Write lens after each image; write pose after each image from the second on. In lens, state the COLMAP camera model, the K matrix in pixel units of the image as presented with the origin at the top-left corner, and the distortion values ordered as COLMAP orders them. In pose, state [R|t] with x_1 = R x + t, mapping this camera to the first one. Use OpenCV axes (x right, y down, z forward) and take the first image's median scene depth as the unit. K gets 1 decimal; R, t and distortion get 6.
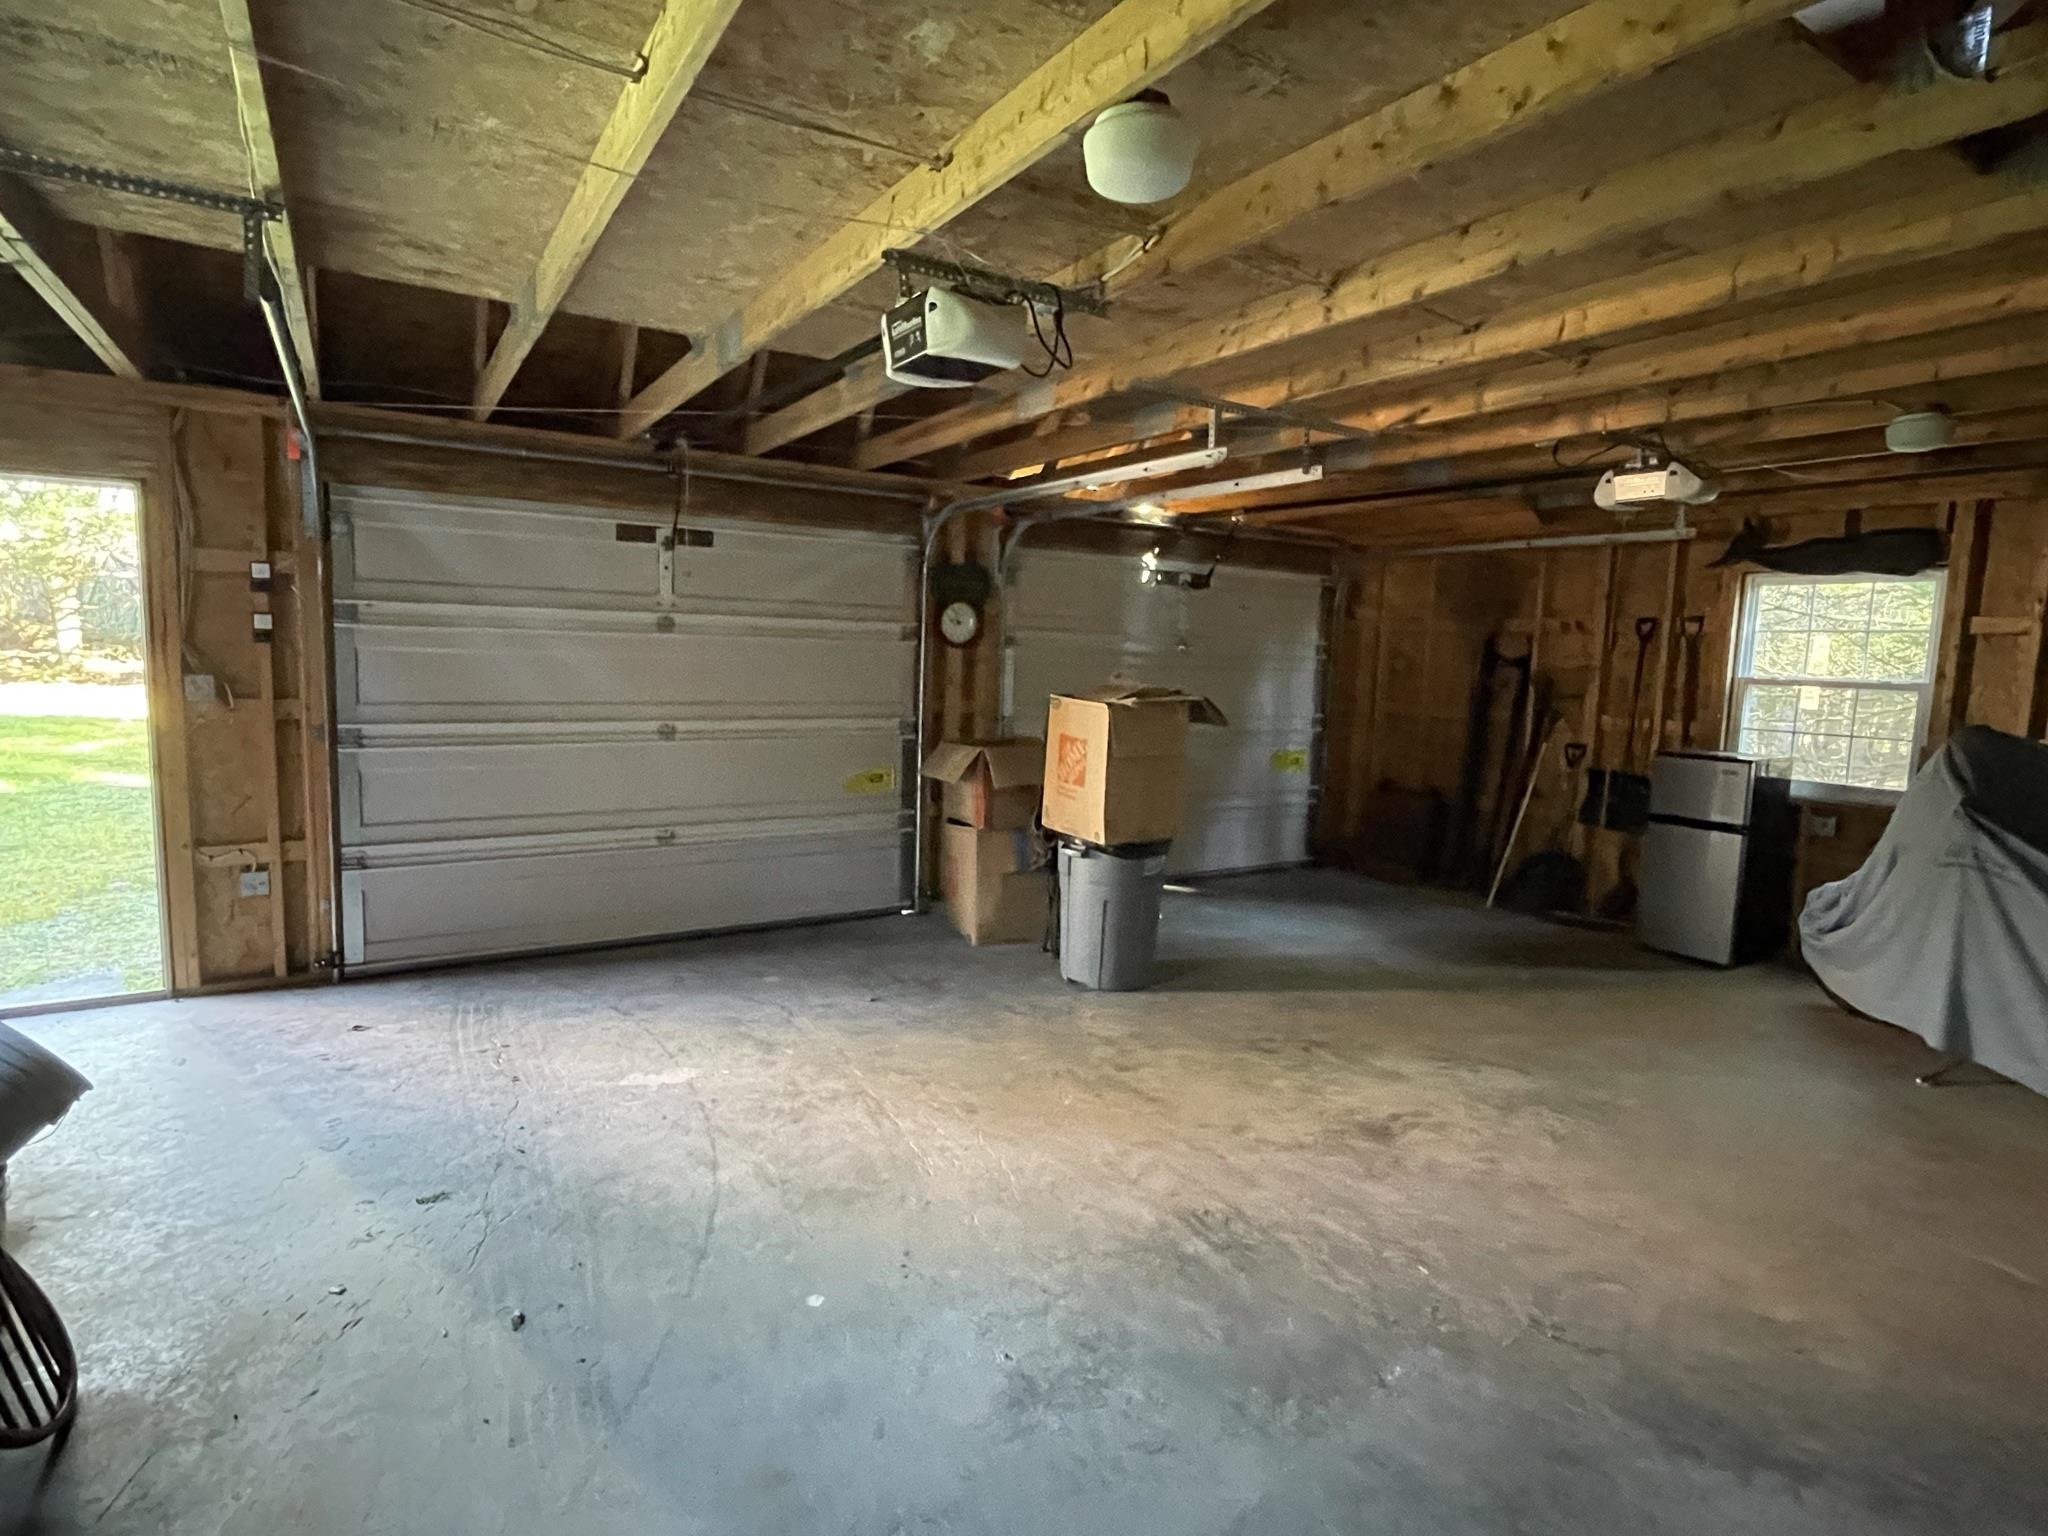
lens RADIAL K [[1052.4, 0, 1023.2], [0, 1052.4, 765.4], [0, 0, 1]] dist [-0.000580, 0.000080]
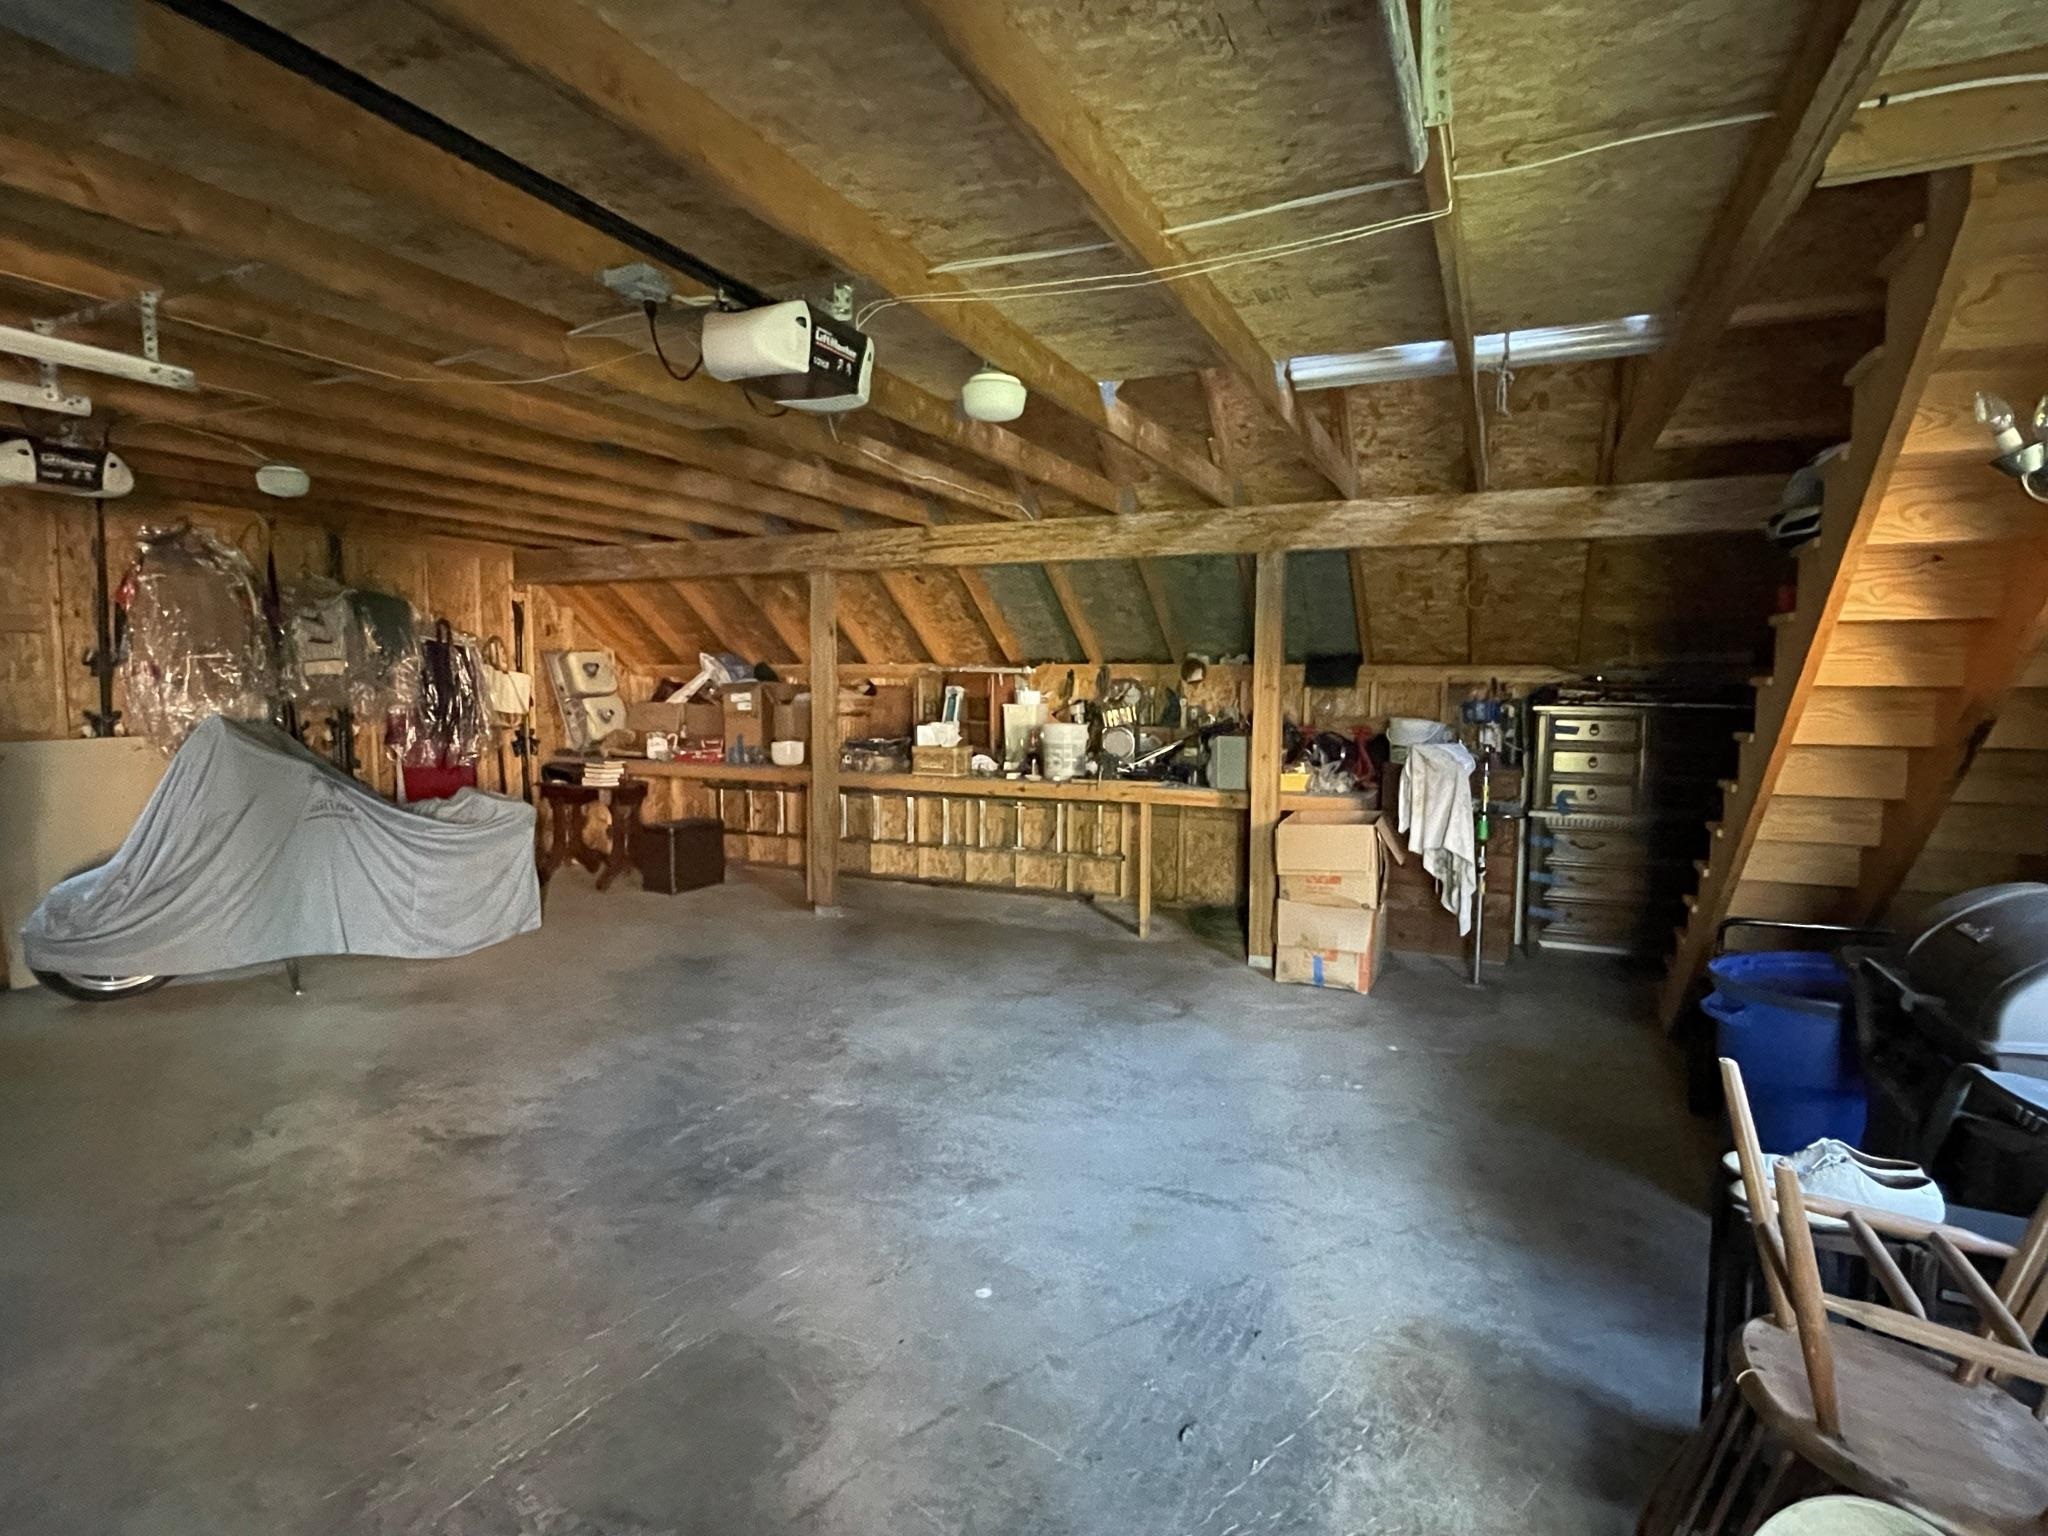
lens RADIAL K [[1052.4, 0, 1024.3], [0, 1052.4, 762.7], [0, 0, 1]] dist [-0.000580, 0.000080]
pose [[-0.546479, -0.102766, 0.831144, -0.739560], [0.068455, 0.983640, 0.166630, -0.141456], [-0.834670, 0.147956, -0.530504, 1.016970]]
